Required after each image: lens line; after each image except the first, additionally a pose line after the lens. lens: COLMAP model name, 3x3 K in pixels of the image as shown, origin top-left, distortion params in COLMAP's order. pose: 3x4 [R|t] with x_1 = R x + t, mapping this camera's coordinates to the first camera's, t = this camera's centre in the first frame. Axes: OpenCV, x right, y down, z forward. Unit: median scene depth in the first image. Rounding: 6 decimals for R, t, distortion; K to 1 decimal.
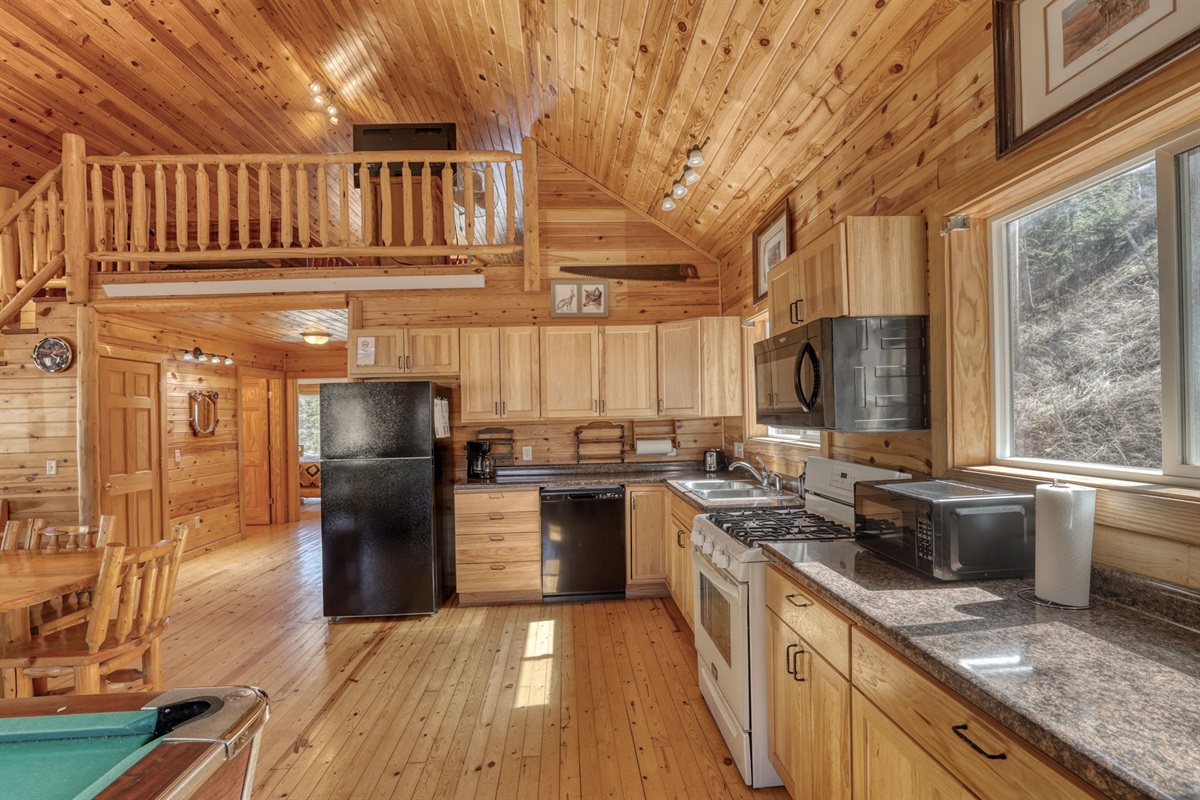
lens RADIAL K [[545.8, 0, 604.7], [0, 545.8, 420.0], [0, 0, 1]] dist [-0.030522, 0.005499]
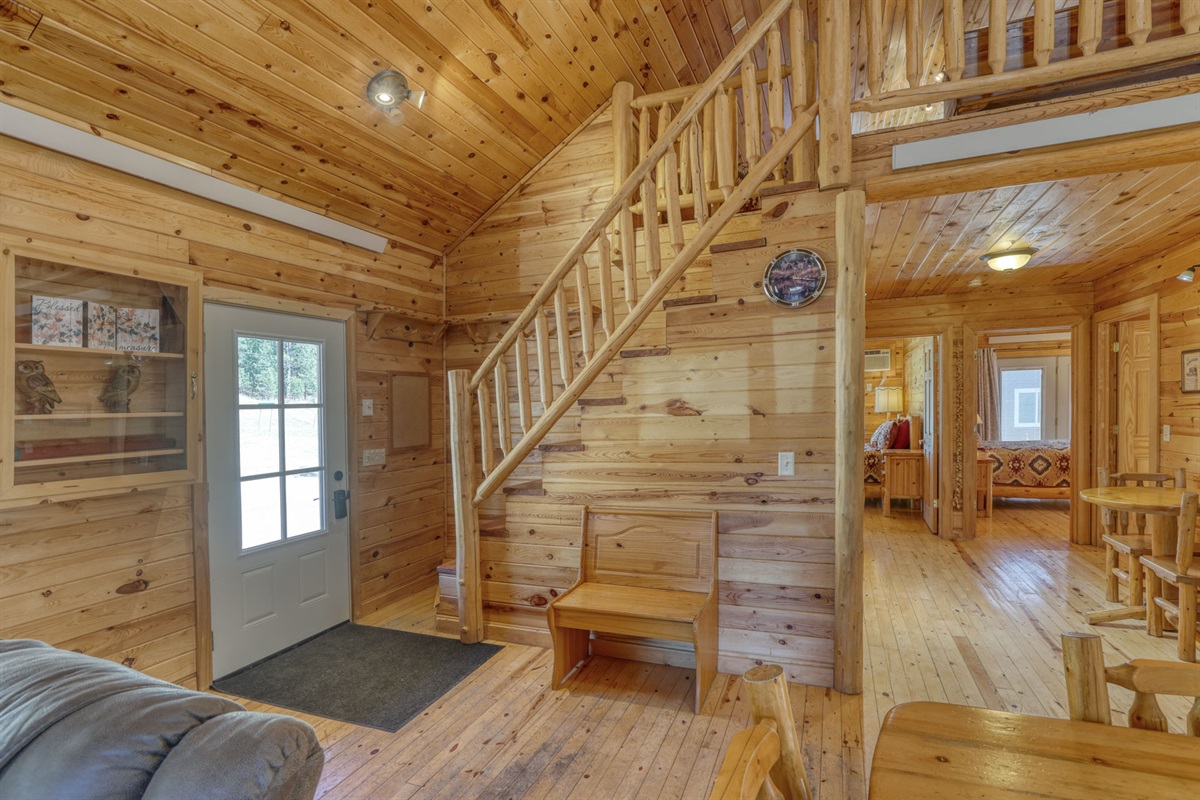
lens RADIAL K [[545.8, 0, 604.7], [0, 545.8, 420.0], [0, 0, 1]] dist [-0.030522, 0.005499]
pose [[0.907595, 0.006913, -0.419790, -0.949431], [0.002773, 0.999744, 0.022460, 0.024173], [0.419838, -0.021548, 0.907343, 0.334763]]
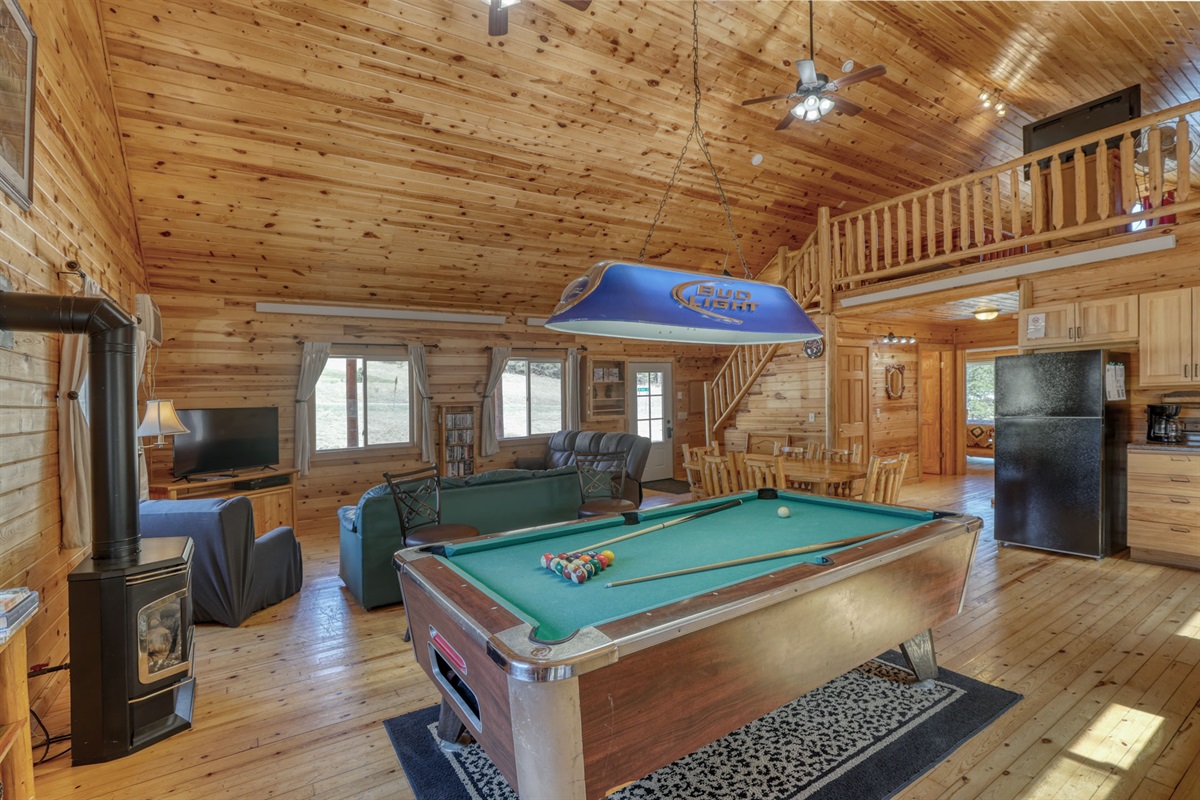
lens RADIAL K [[570.9, 0, 598.2], [0, 570.9, 416.4], [0, 0, 1]] dist [-0.037493, 0.008668]
pose [[0.478400, 0.032278, -0.877548, 0.168168], [0.013956, 0.998919, 0.044351, 0.001185], [0.878031, -0.033465, 0.477433, -0.401622]]
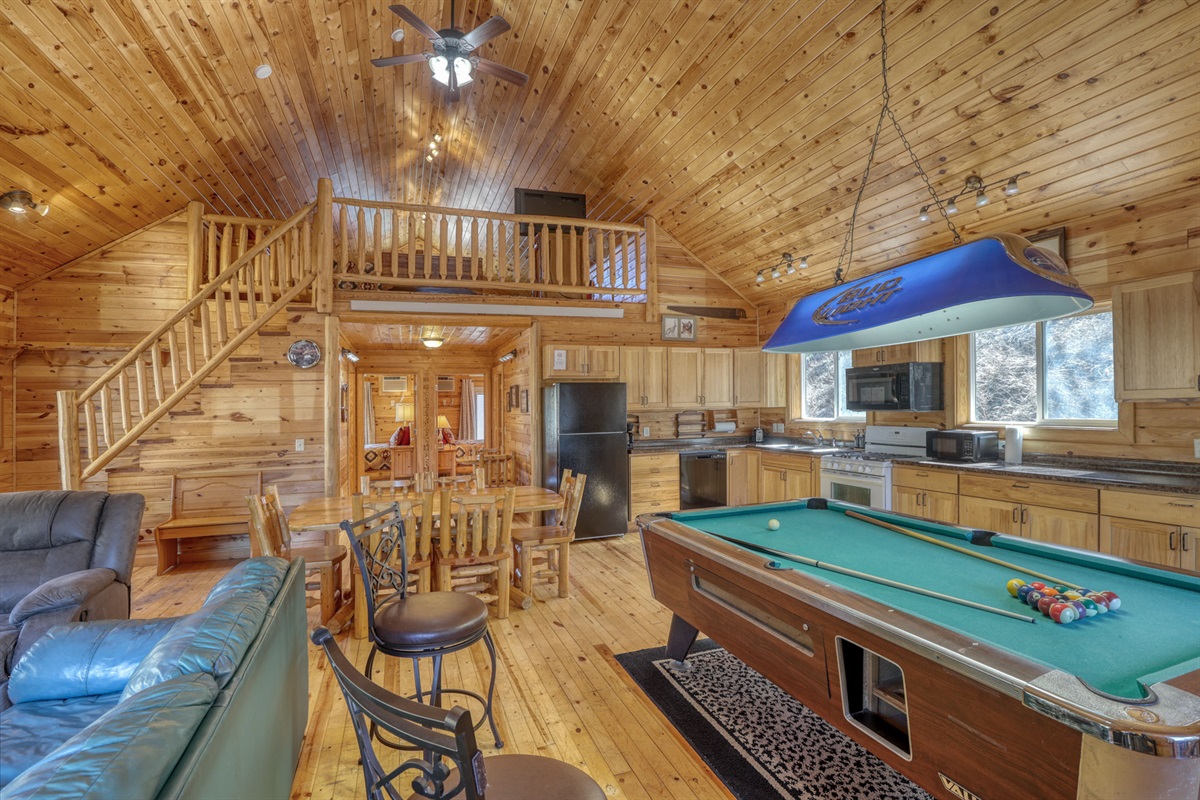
lens RADIAL K [[570.9, 0, 598.2], [0, 570.9, 416.4], [0, 0, 1]] dist [-0.037493, 0.008668]
pose [[0.957711, 0.002791, 0.287718, -0.741385], [-0.001822, 0.999992, -0.003636, 0.026401], [-0.287725, 0.002958, 0.957708, -0.448940]]
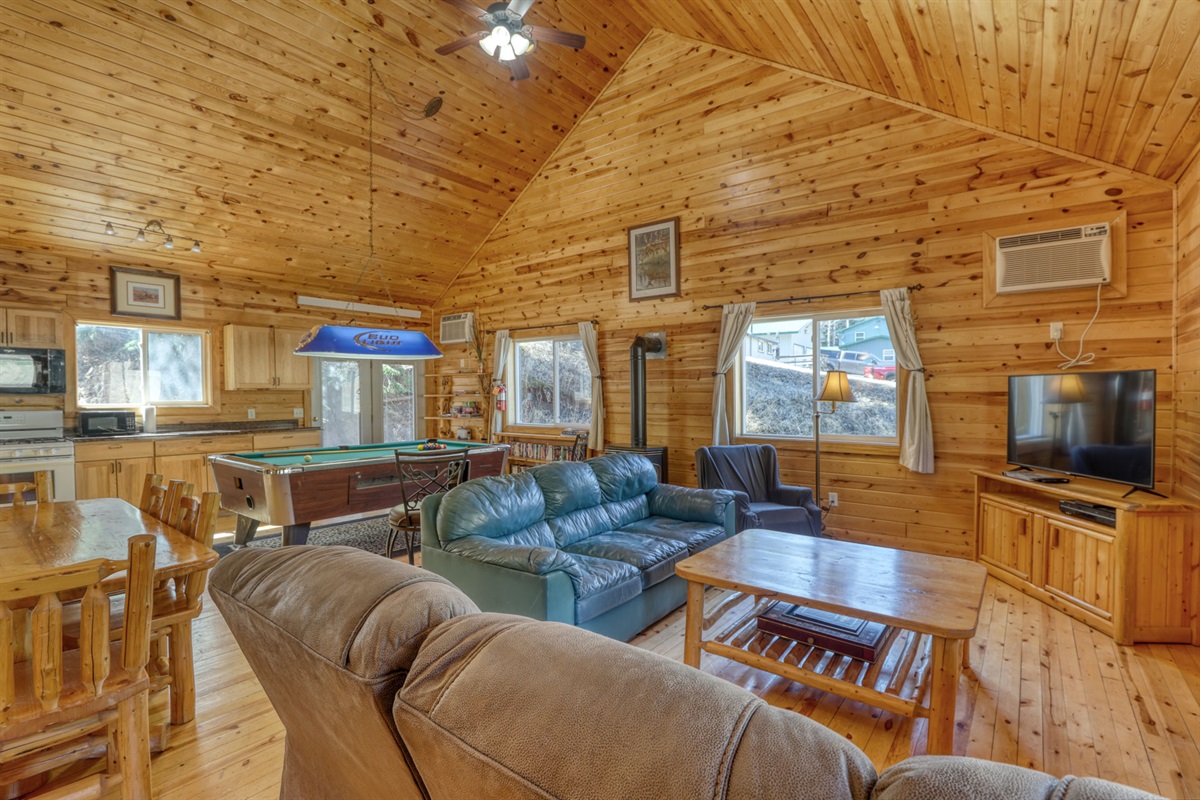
lens RADIAL K [[545.8, 0, 604.7], [0, 545.8, 420.0], [0, 0, 1]] dist [-0.030522, 0.005499]
pose [[-0.739139, -0.007361, 0.673513, -1.489430], [0.024642, 0.998975, 0.037961, 0.054789], [-0.673102, 0.044655, -0.738200, 0.529477]]
